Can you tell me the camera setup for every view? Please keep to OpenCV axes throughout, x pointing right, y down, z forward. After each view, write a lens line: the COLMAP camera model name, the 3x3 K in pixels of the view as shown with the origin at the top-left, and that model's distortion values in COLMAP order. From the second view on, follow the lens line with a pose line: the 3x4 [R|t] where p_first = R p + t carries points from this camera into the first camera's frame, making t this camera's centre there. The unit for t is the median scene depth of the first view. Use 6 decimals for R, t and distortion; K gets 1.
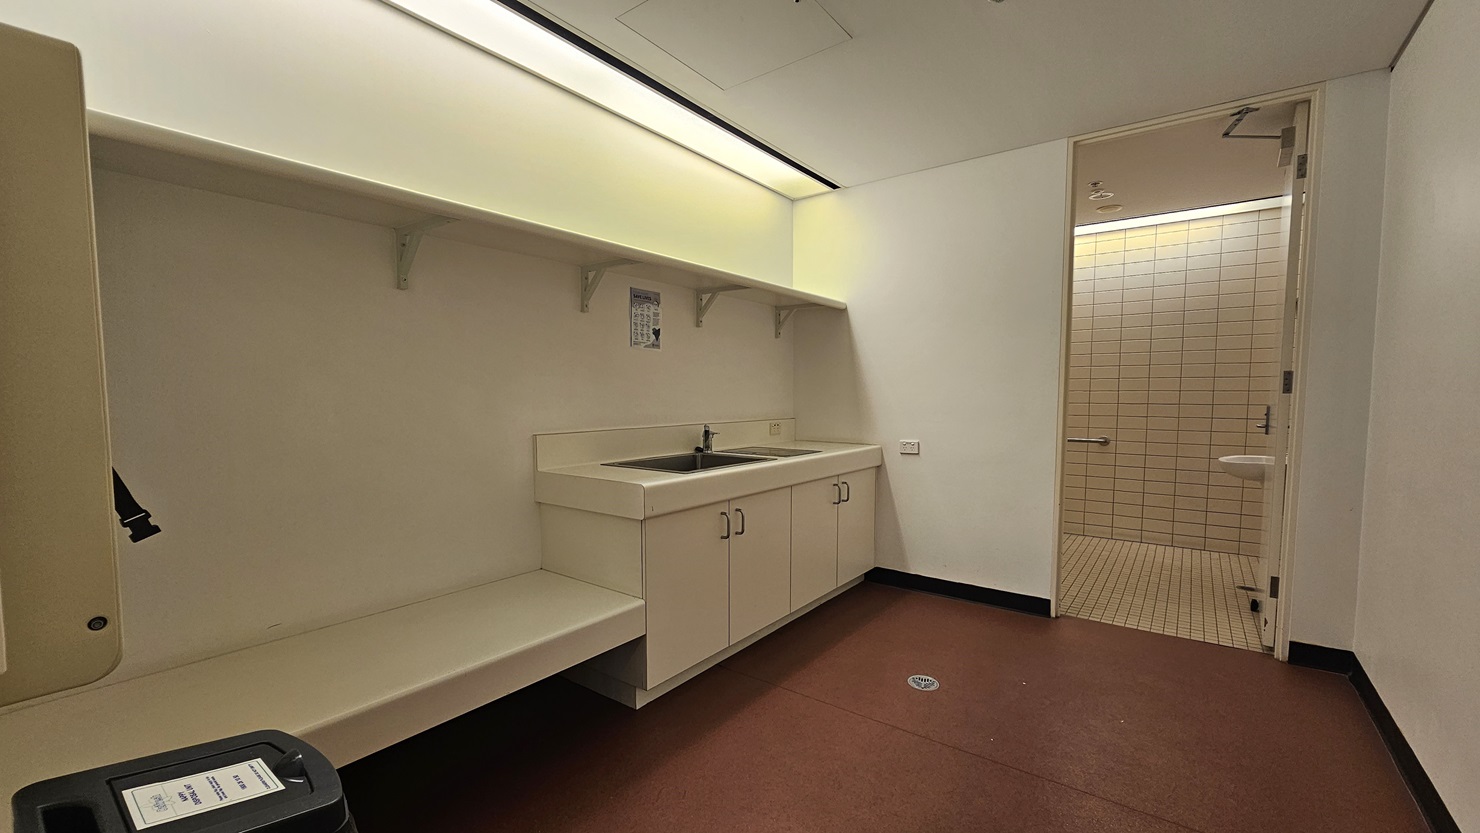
lens RADIAL K [[605.7, 0, 735.9], [0, 605.7, 426.5], [0, 0, 1]] dist [-0.001965, -0.000029]
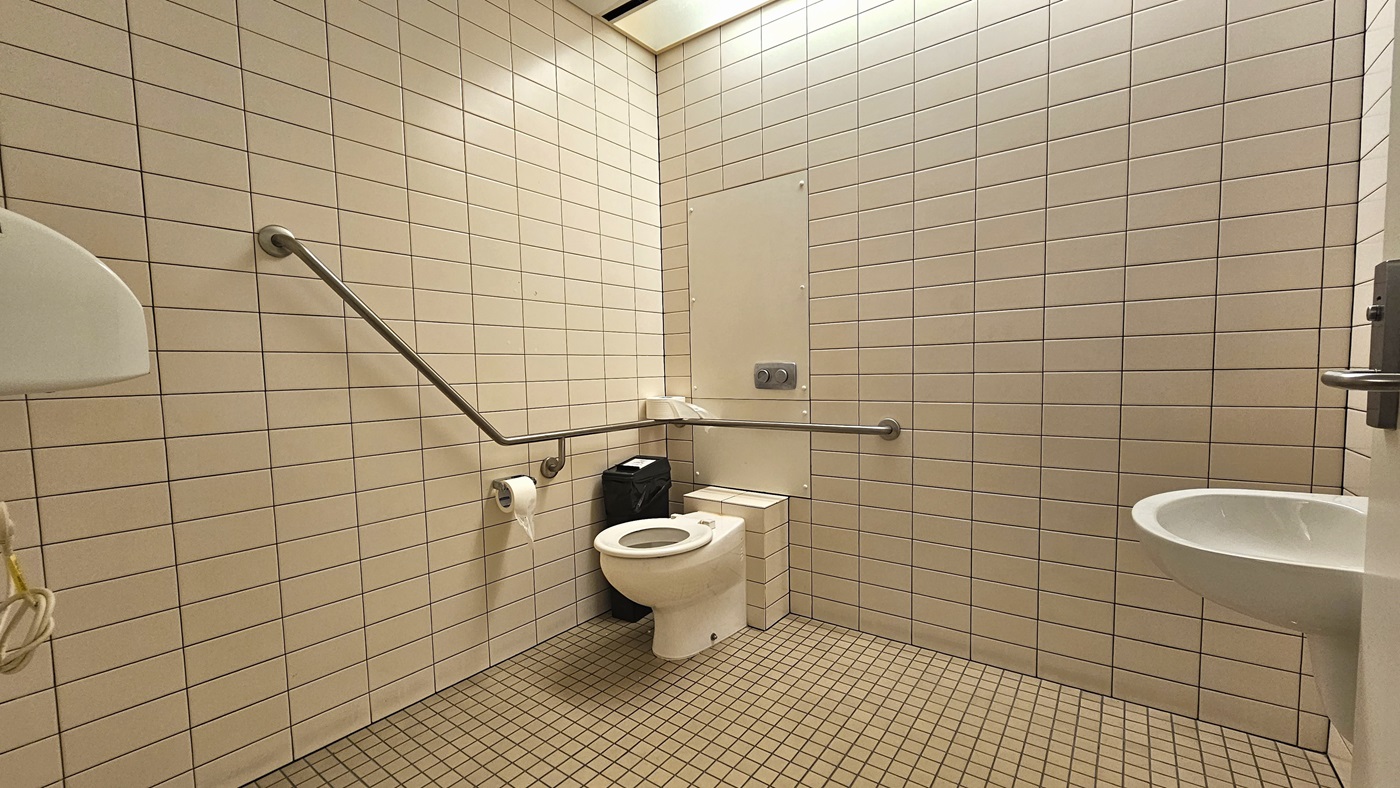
lens RADIAL K [[573.0, 0, 703.5], [0, 573.0, 398.9], [0, 0, 1]] dist [-0.001965, -0.000029]
pose [[0.999751, -0.021653, -0.005360, 0.494739], [0.021647, 0.999765, -0.001187, -0.000965], [0.005384, 0.001071, 0.999985, 0.599148]]
